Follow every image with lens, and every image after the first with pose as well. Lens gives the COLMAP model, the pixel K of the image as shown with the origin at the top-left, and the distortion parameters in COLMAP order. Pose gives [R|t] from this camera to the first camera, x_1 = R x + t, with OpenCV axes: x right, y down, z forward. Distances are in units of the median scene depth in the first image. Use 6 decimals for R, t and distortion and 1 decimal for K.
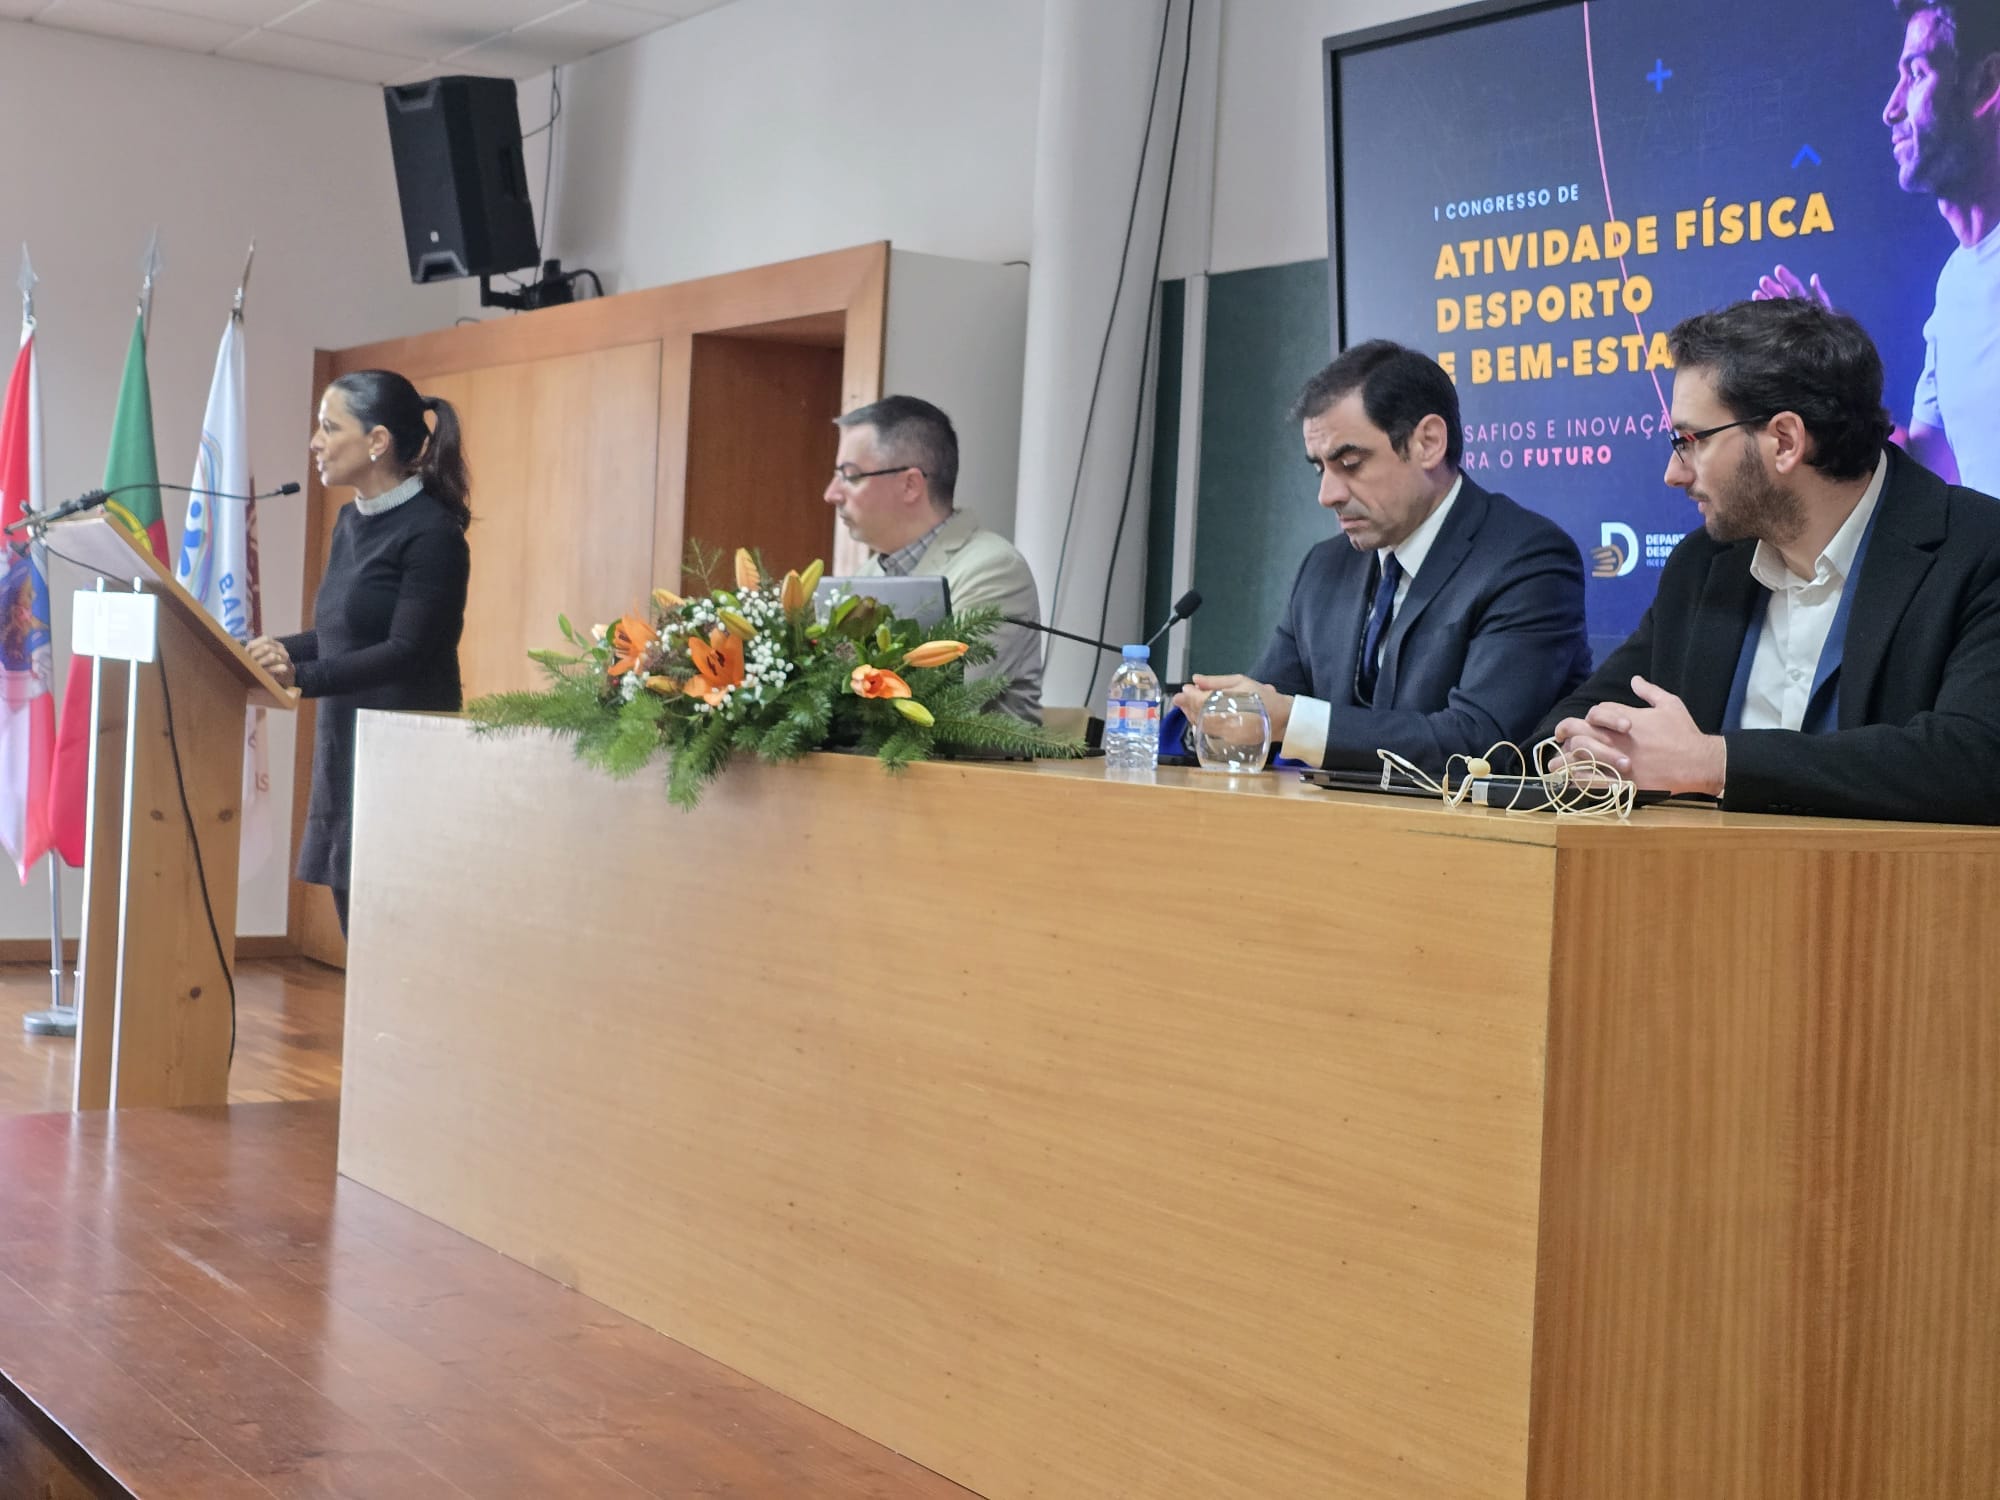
lens RADIAL K [[2693.9, 0, 1000.0], [0, 2693.9, 750.0], [0, 0, 1]] dist [0.194495, -0.812345]
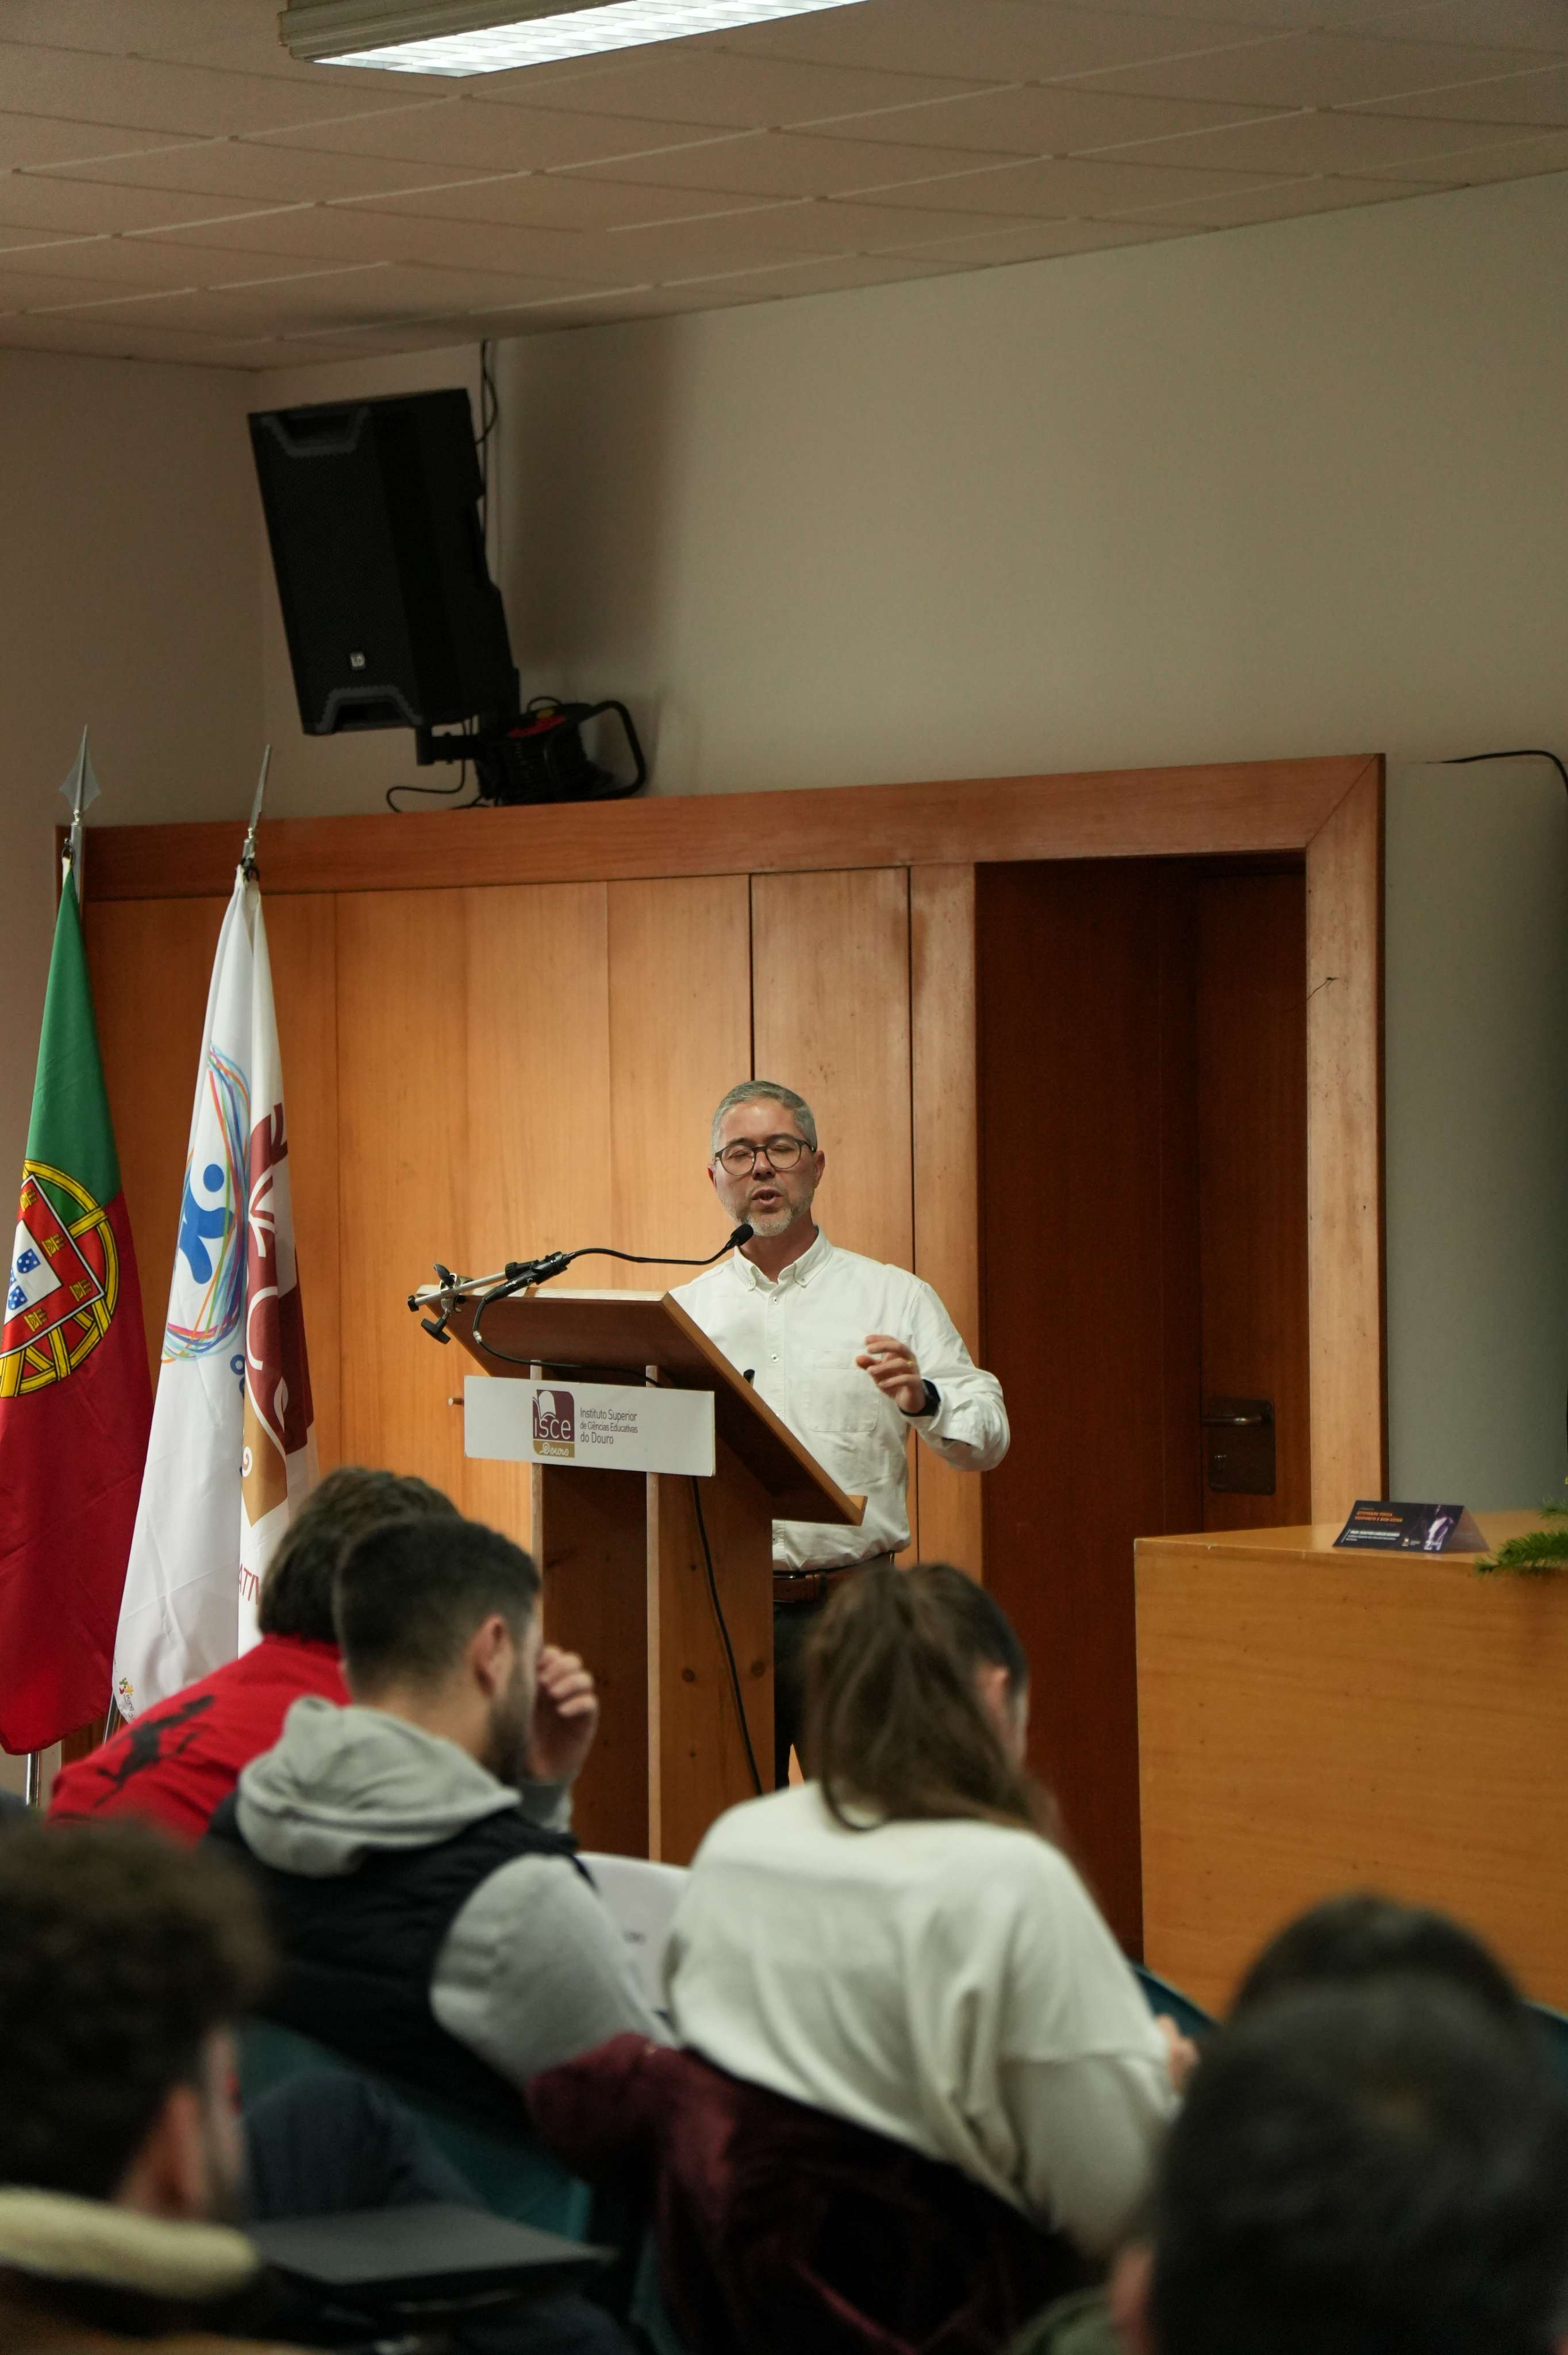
lens RADIAL K [[6695.9, 0, 784.0], [0, 6695.9, 1177.5], [0, 0, 1]] dist [0.613587, 0.062267]
pose [[0.993361, -0.065631, 0.094477, -0.309445], [0.066424, 0.997778, -0.005275, -0.070256], [-0.093921, 0.011515, 0.995513, -0.589644]]
